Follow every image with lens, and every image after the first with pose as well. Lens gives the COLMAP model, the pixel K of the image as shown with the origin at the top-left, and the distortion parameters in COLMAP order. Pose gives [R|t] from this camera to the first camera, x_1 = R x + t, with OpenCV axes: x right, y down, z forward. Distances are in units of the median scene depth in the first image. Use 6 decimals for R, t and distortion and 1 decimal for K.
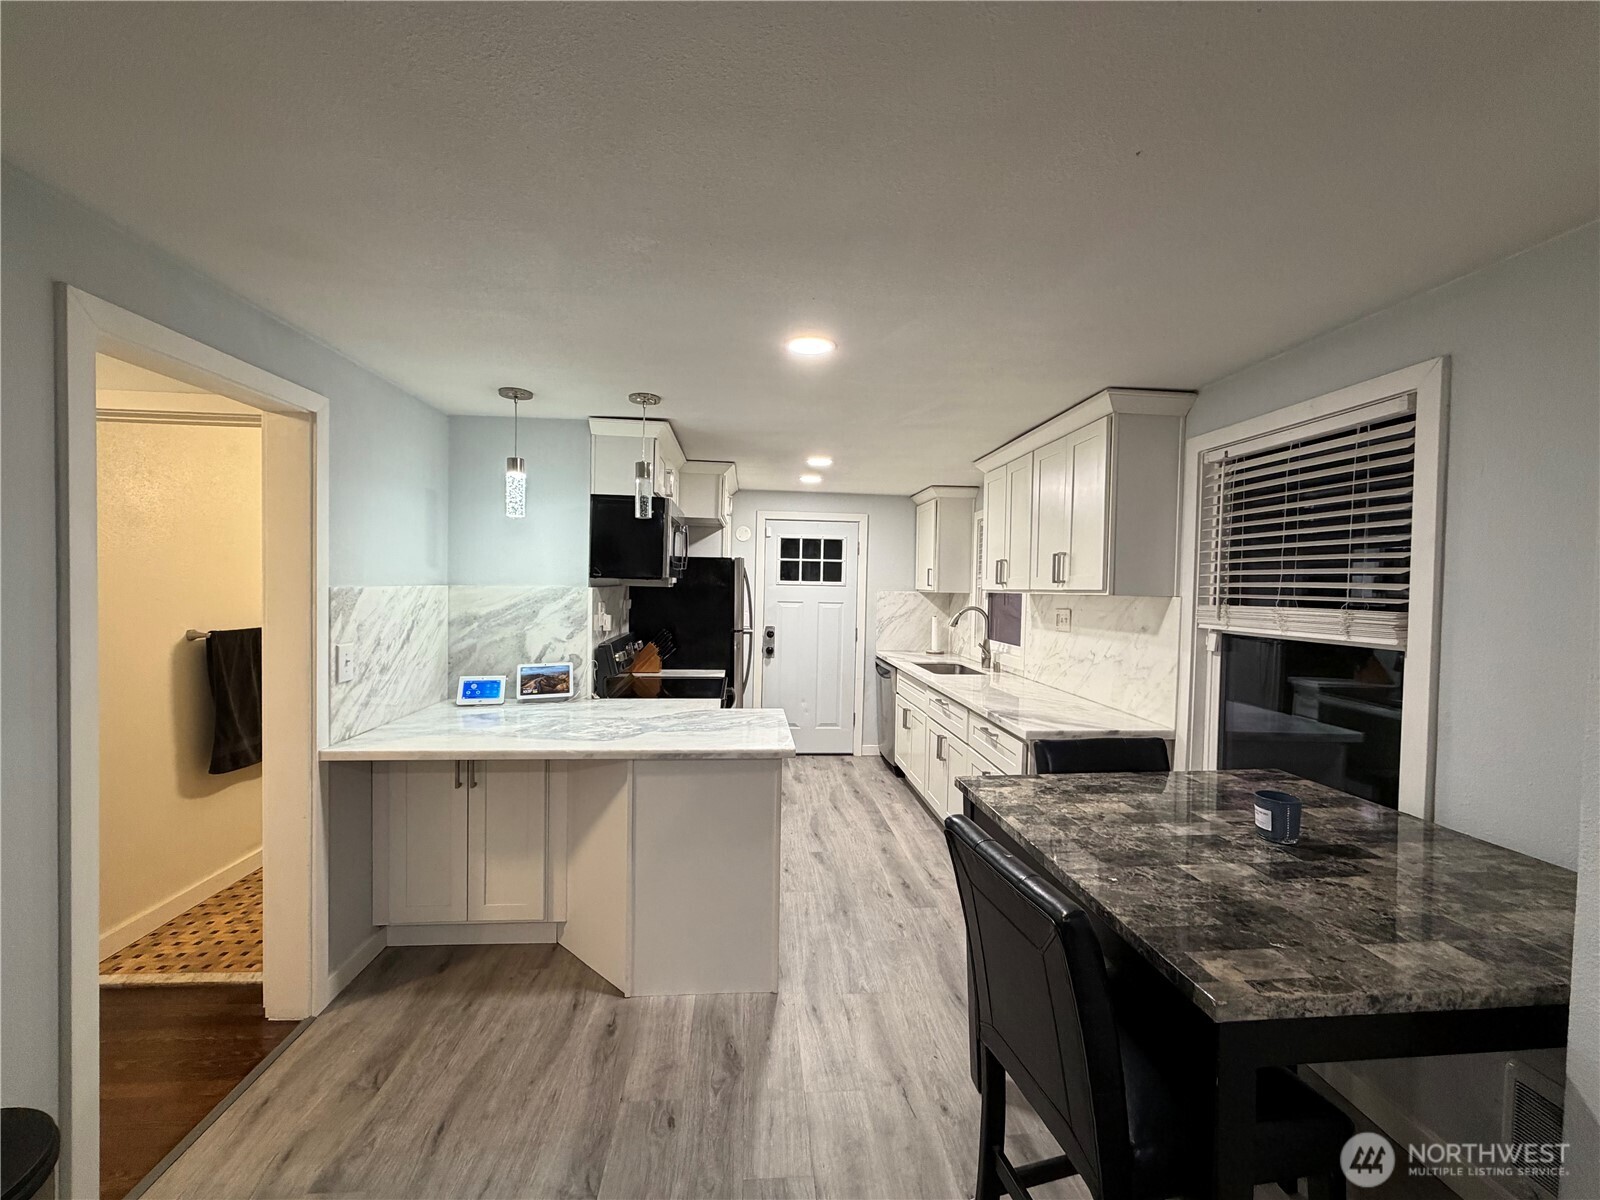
lens RADIAL K [[638.9, 0, 794.7], [0, 638.9, 600.7], [0, 0, 1]] dist [0.001765, 0.000087]
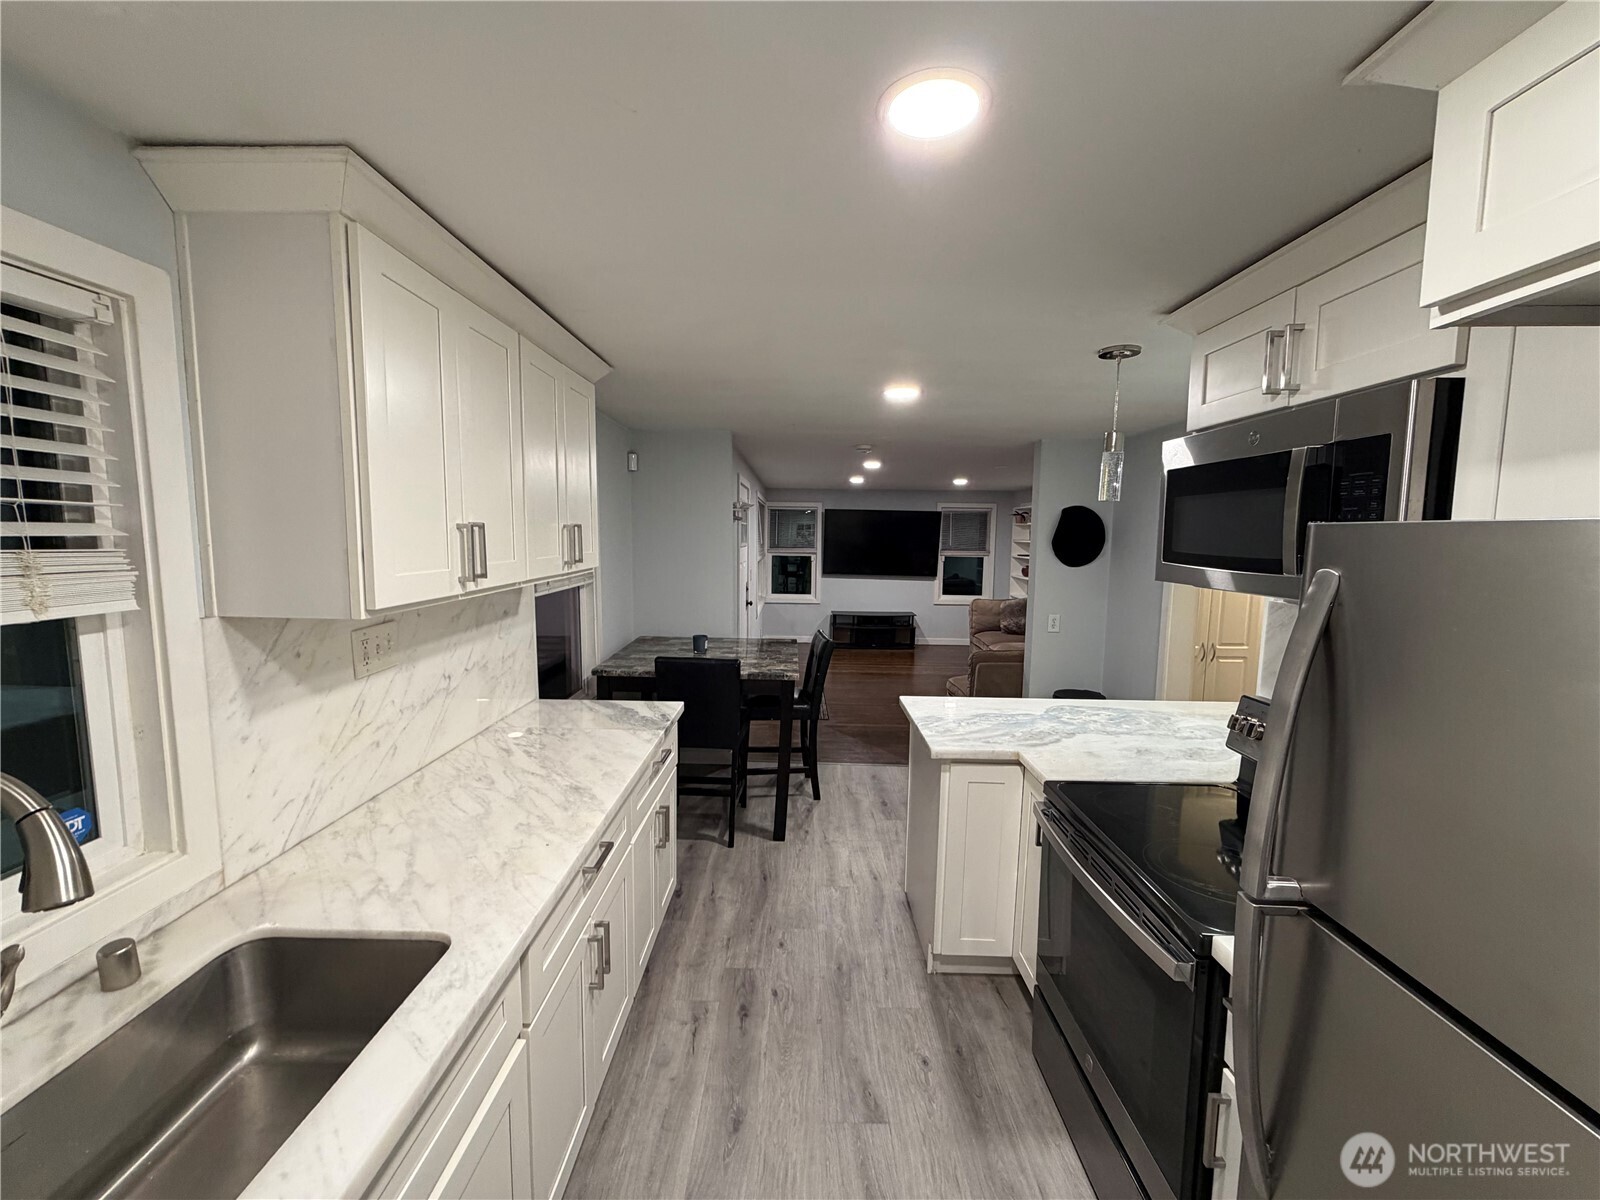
lens RADIAL K [[638.9, 0, 794.7], [0, 638.9, 600.7], [0, 0, 1]] dist [0.001765, 0.000087]
pose [[-0.995718, -0.041841, 0.082431, 0.083512], [-0.030568, 0.990569, 0.133559, -0.090007], [-0.087242, 0.130467, -0.987607, 1.662785]]
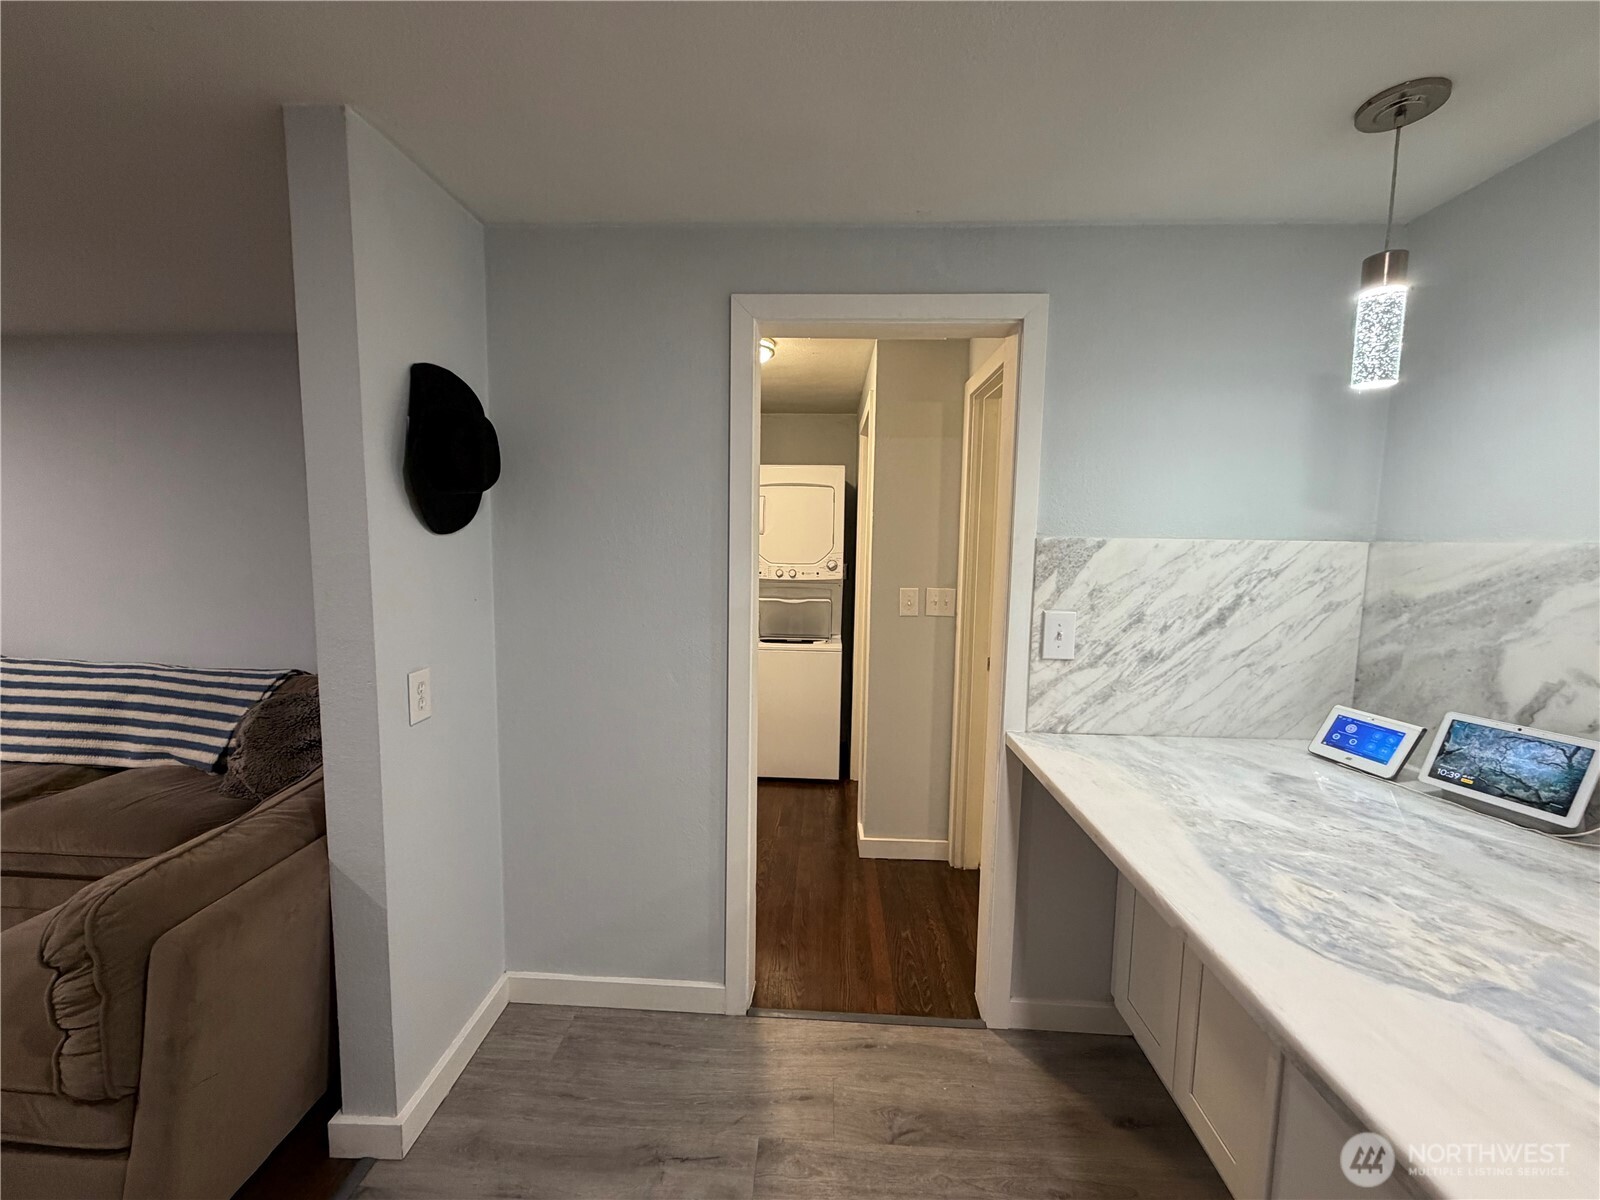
lens RADIAL K [[638.9, 0, 794.7], [0, 638.9, 600.7], [0, 0, 1]] dist [0.001765, 0.000087]
pose [[-0.123630, 0.079741, -0.989119, 0.074961], [-0.045730, 0.995249, 0.085951, 0.002064], [0.991274, 0.055859, -0.119396, 0.564644]]
